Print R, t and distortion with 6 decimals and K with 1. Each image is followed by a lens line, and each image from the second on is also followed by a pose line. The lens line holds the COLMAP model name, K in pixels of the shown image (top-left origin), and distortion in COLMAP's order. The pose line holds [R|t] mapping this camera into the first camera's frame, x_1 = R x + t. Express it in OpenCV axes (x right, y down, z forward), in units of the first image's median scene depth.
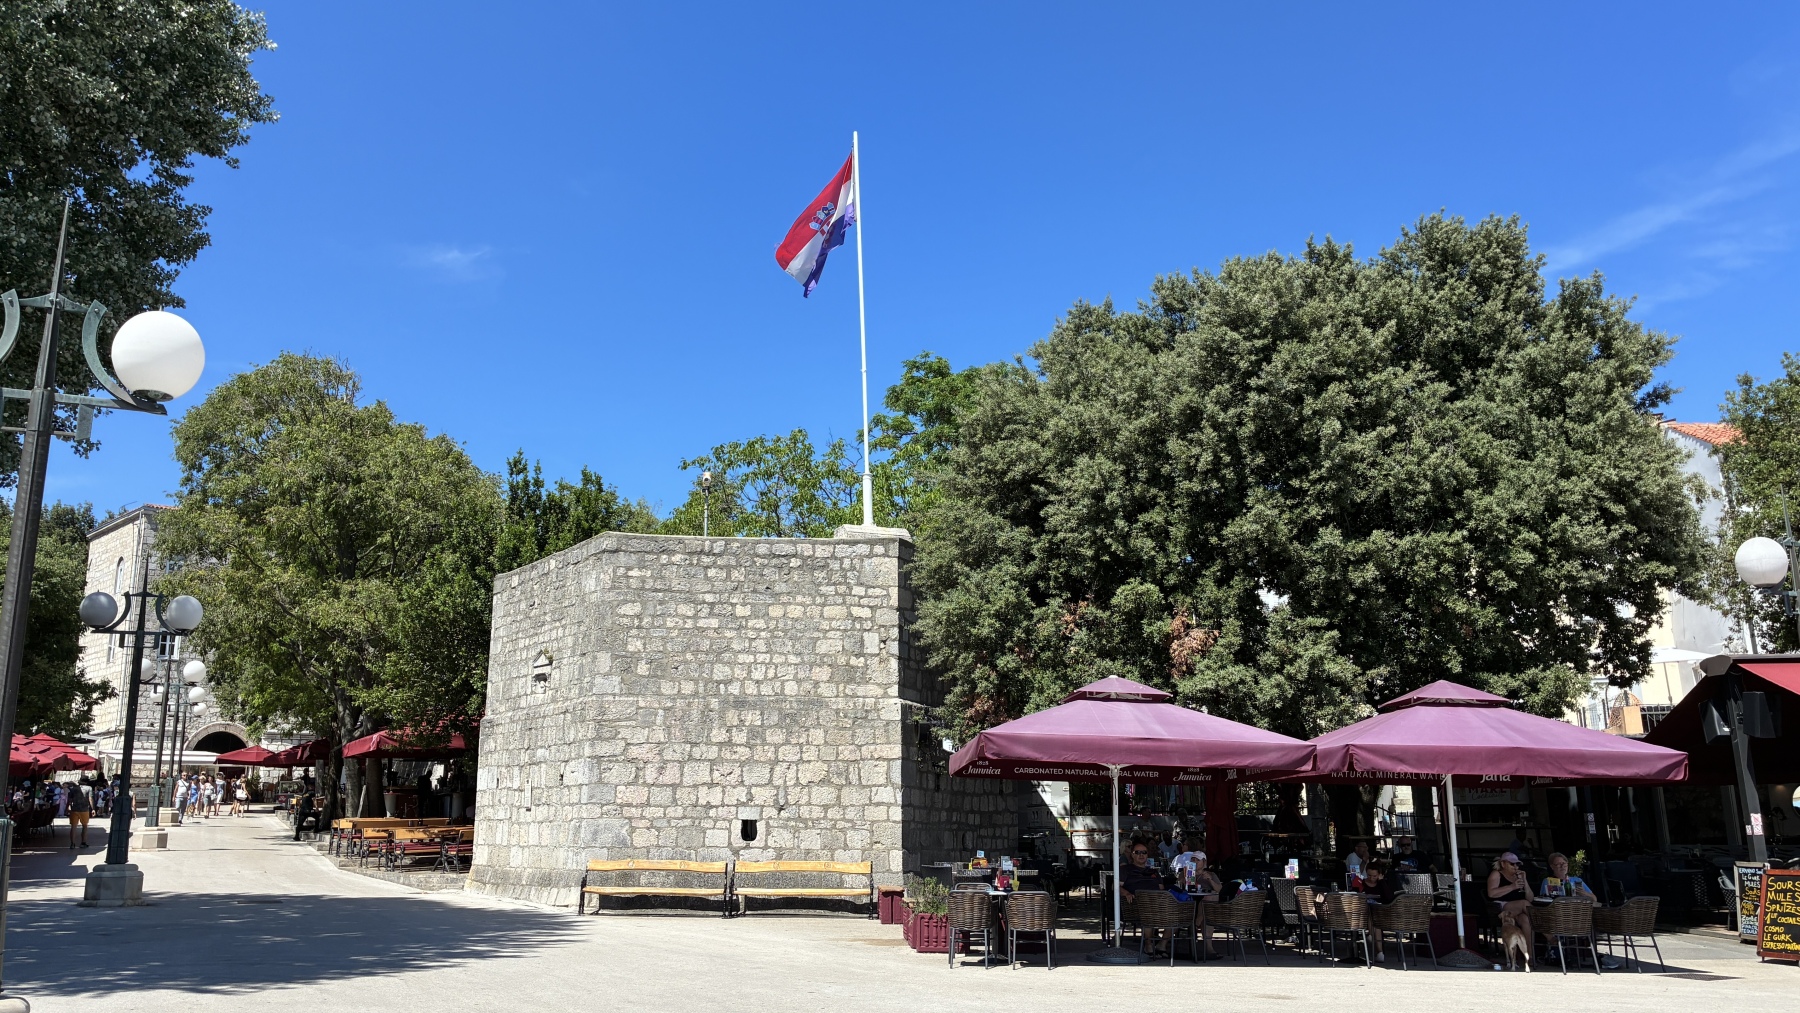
lens RADIAL K [[1326.3, 0, 900.0], [0, 1326.3, 506.5], [0, 0, 1]] dist [0.063968, -0.119562]
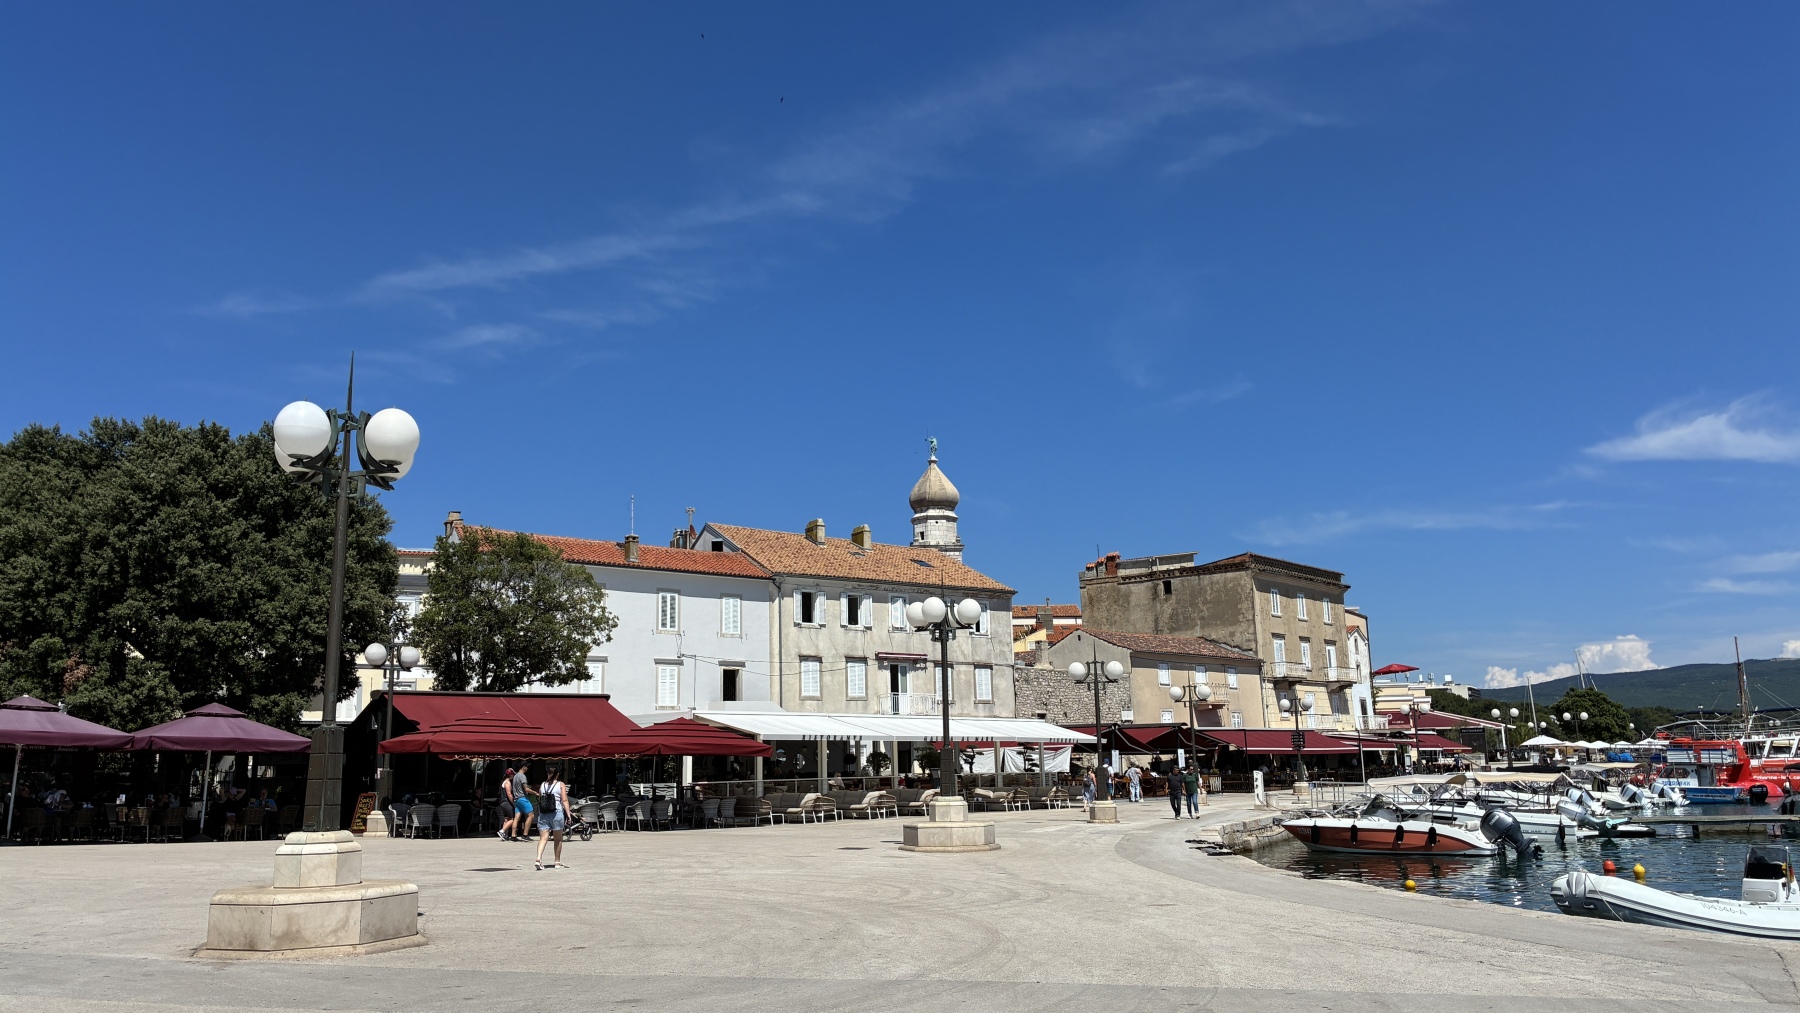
lens RADIAL K [[1326.3, 0, 900.0], [0, 1326.3, 506.5], [0, 0, 1]] dist [0.063968, -0.119562]
pose [[0.731340, 0.126886, 0.670106, -0.141099], [-0.140904, 0.989454, -0.033576, -0.151687], [-0.667299, -0.069865, 0.741506, -0.729884]]
